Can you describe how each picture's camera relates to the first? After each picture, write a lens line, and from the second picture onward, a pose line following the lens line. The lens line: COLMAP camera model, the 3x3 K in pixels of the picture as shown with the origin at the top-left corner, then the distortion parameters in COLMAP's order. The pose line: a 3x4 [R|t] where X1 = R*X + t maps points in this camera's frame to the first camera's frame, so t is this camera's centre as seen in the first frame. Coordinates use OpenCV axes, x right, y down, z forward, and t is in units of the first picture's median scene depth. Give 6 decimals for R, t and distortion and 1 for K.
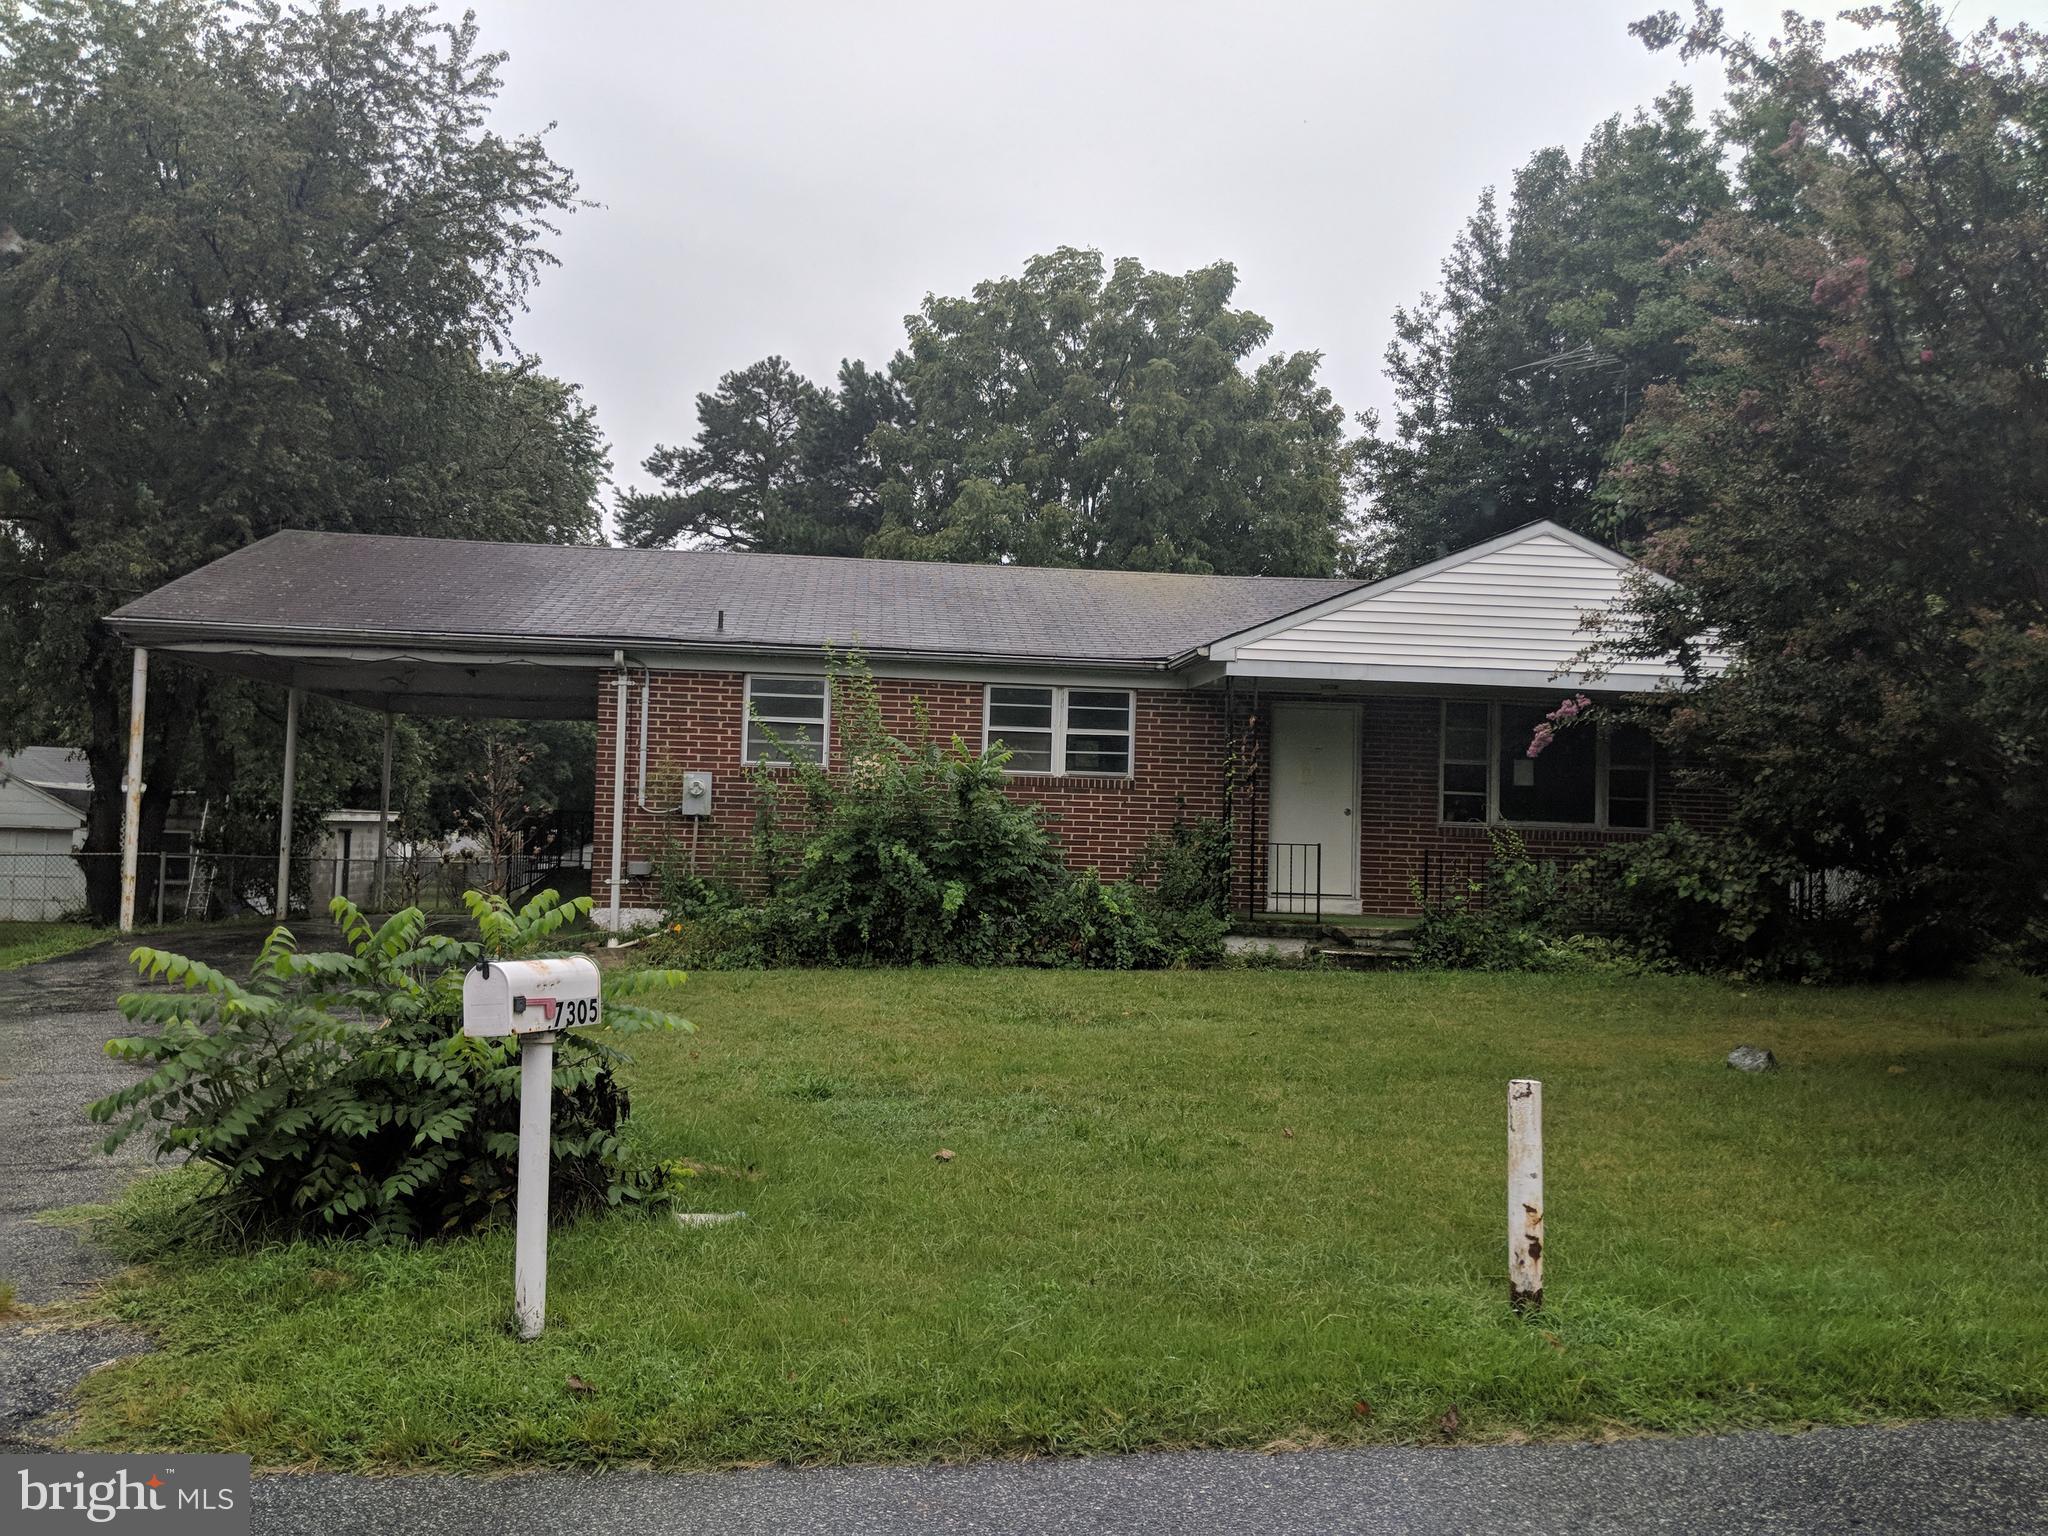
lens RADIAL K [[1699.8, 0, 1023.5], [0, 1699.8, 758.6], [0, 0, 1]] dist [0.086599, -0.151958]
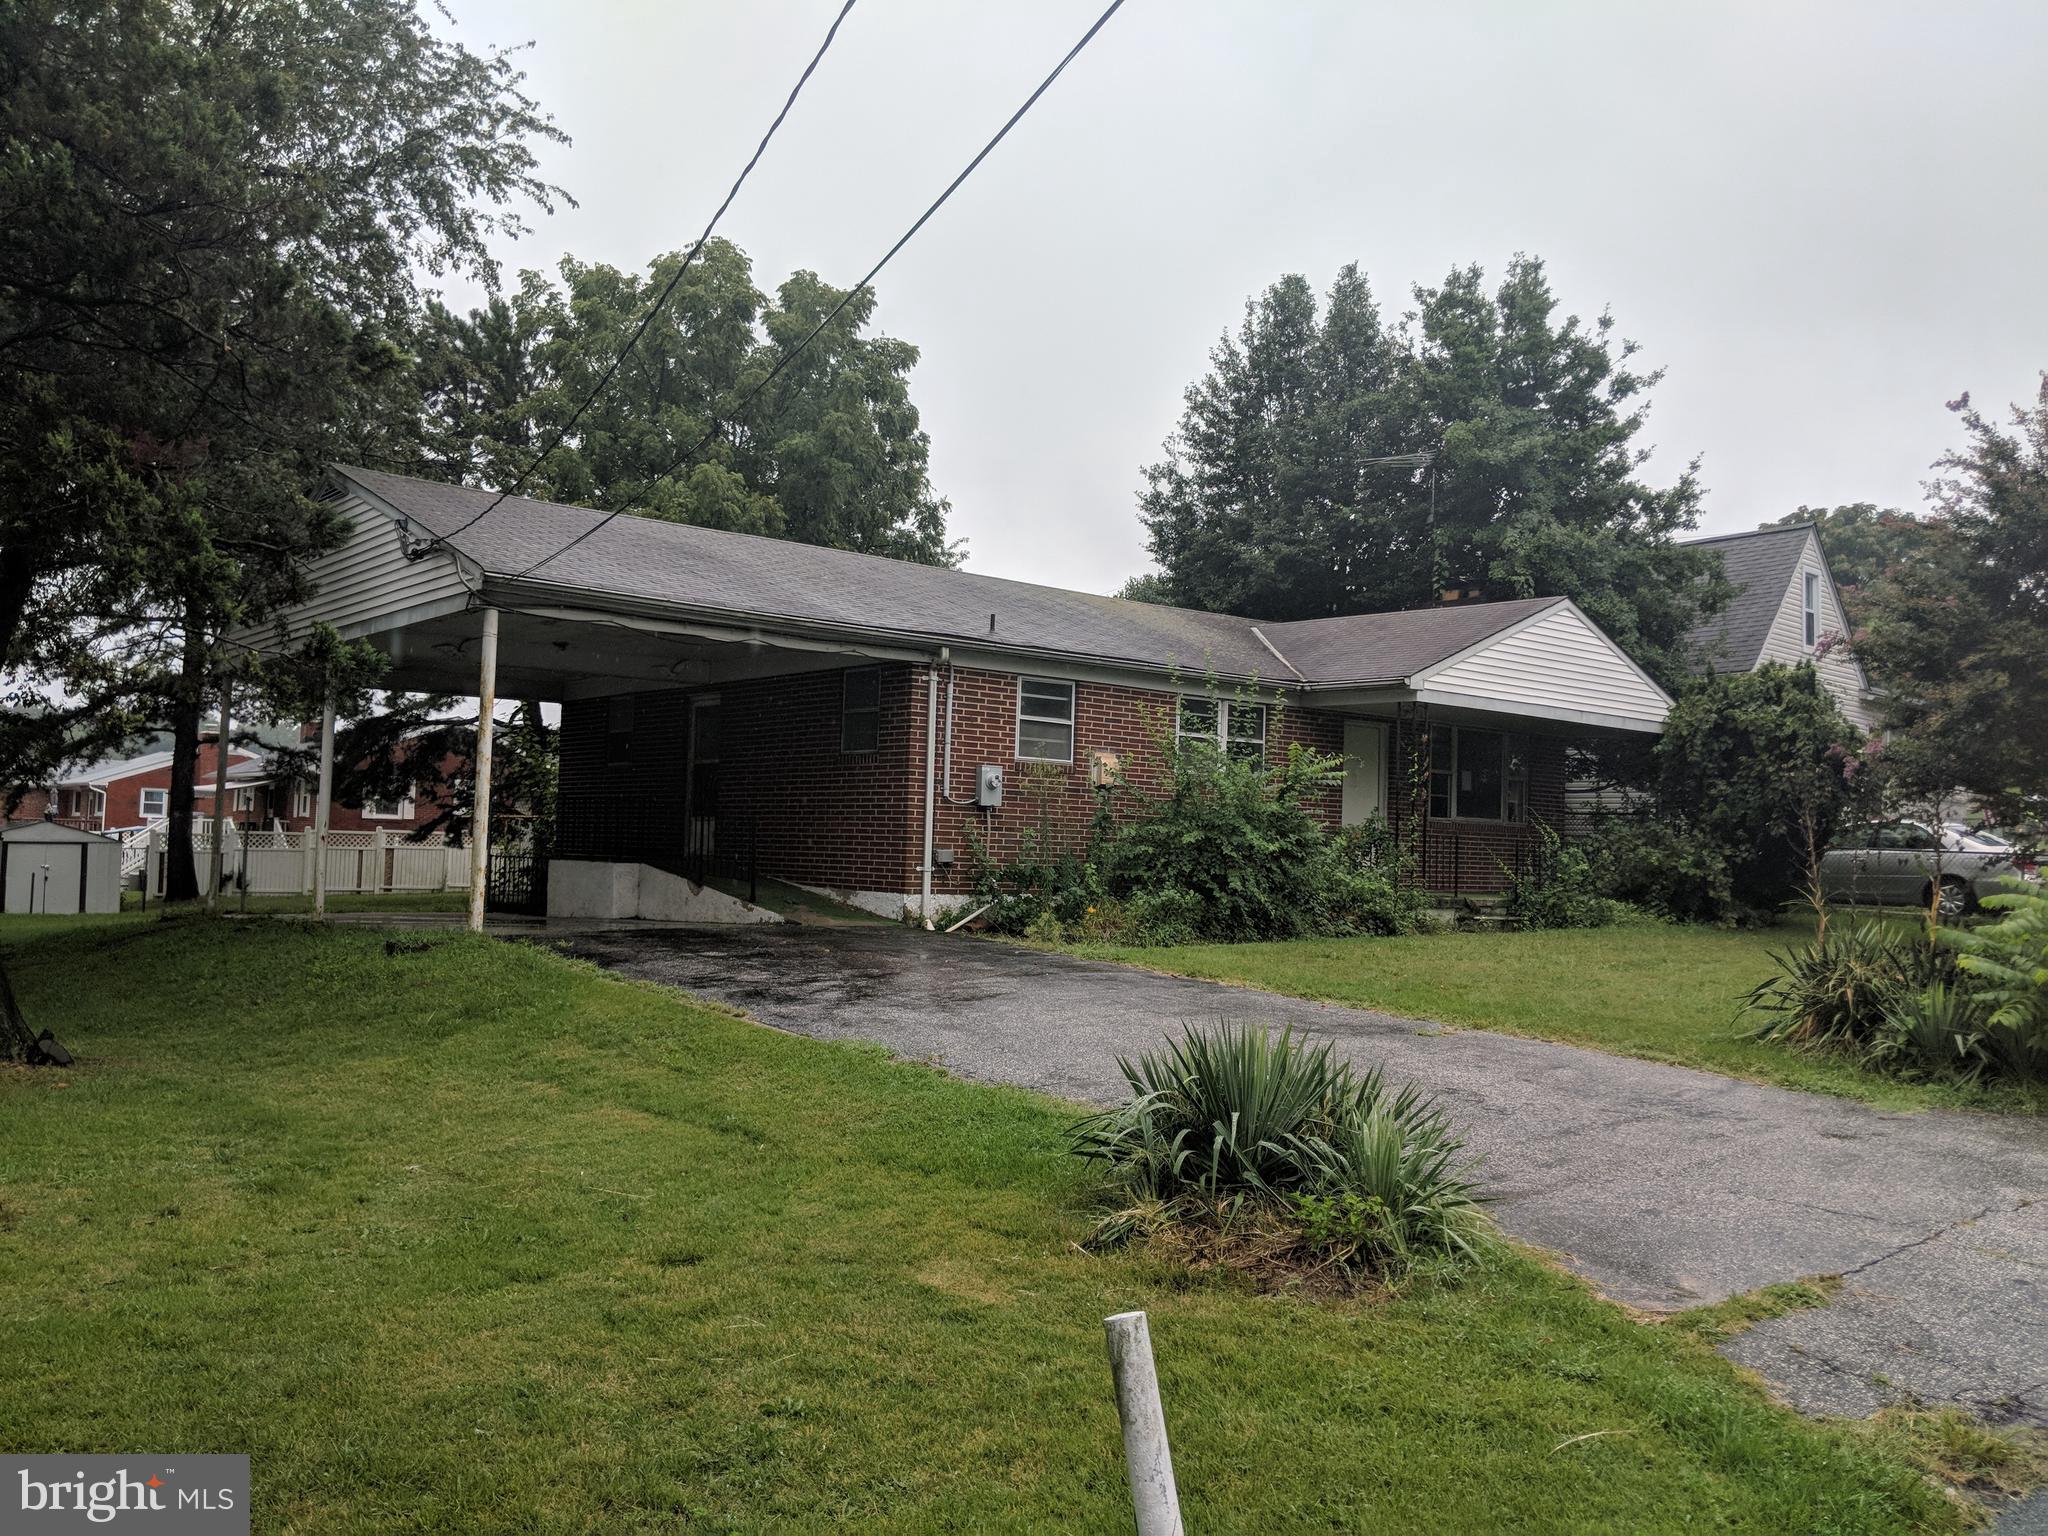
lens RADIAL K [[1699.8, 0, 1023.0], [0, 1699.8, 777.9], [0, 0, 1]] dist [0.086599, -0.151958]
pose [[0.825124, 0.021089, 0.564558, -0.773593], [-0.032675, 0.999412, 0.010423, 0.003795], [-0.564006, -0.027047, 0.825328, 0.113658]]
